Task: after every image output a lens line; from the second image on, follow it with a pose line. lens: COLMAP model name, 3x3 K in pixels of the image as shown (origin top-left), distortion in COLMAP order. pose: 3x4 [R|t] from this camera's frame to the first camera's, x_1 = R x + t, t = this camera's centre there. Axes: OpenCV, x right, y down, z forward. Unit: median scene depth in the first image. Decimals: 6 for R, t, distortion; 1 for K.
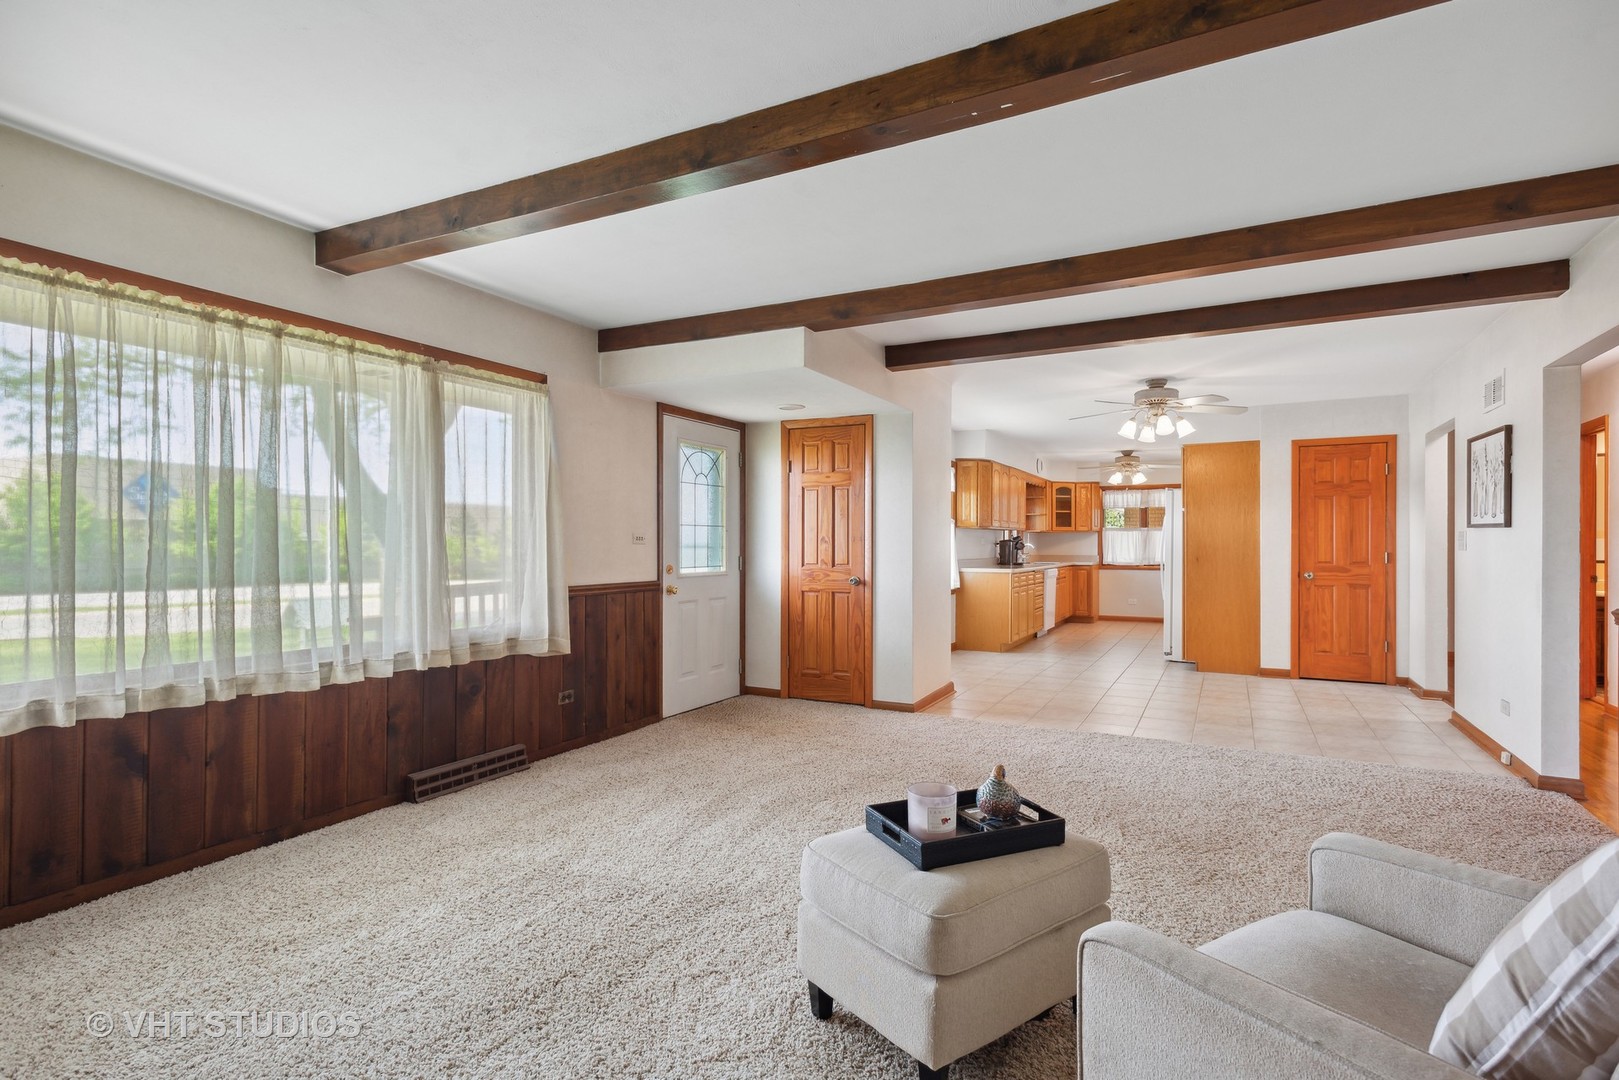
lens RADIAL K [[790.3, 0, 832.4], [0, 790.3, 544.6], [0, 0, 1]] dist [0.012299, -0.000183]
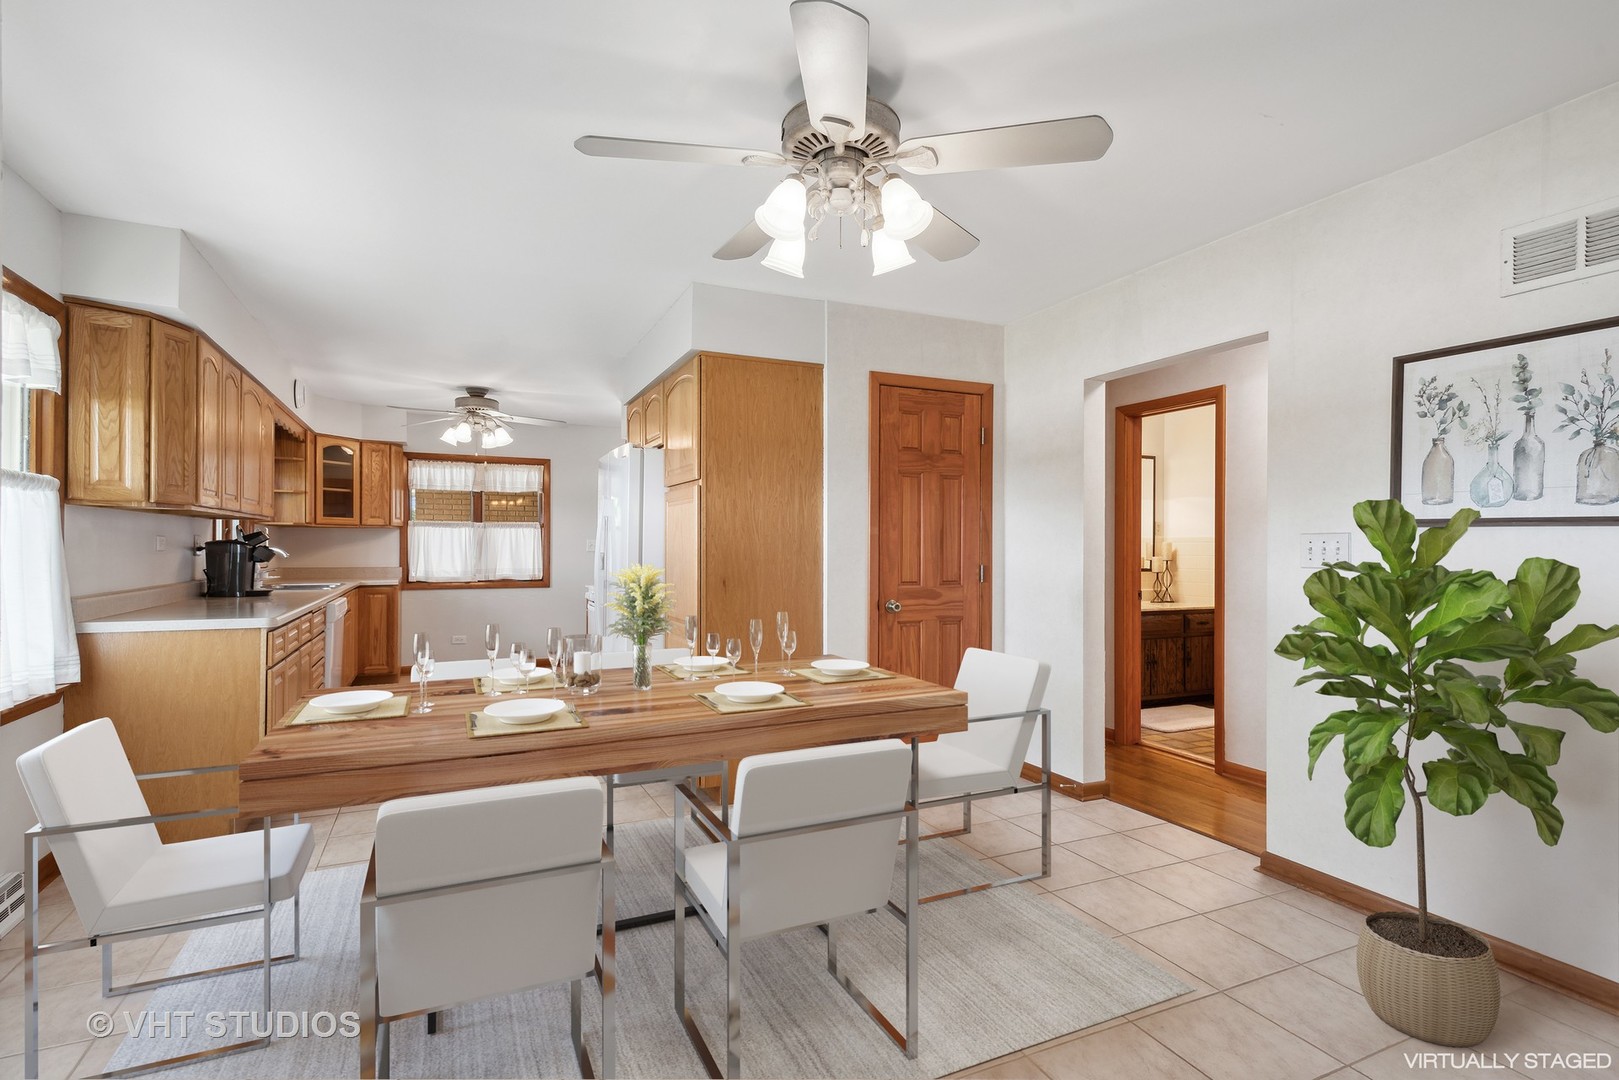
lens RADIAL K [[790.3, 0, 832.4], [0, 790.3, 544.6], [0, 0, 1]] dist [0.012299, -0.000183]
pose [[0.613012, 0.002759, 0.790069, 0.086776], [-0.002301, 0.999996, -0.001707, -0.004134], [-0.790070, -0.000771, 0.613016, 0.526181]]
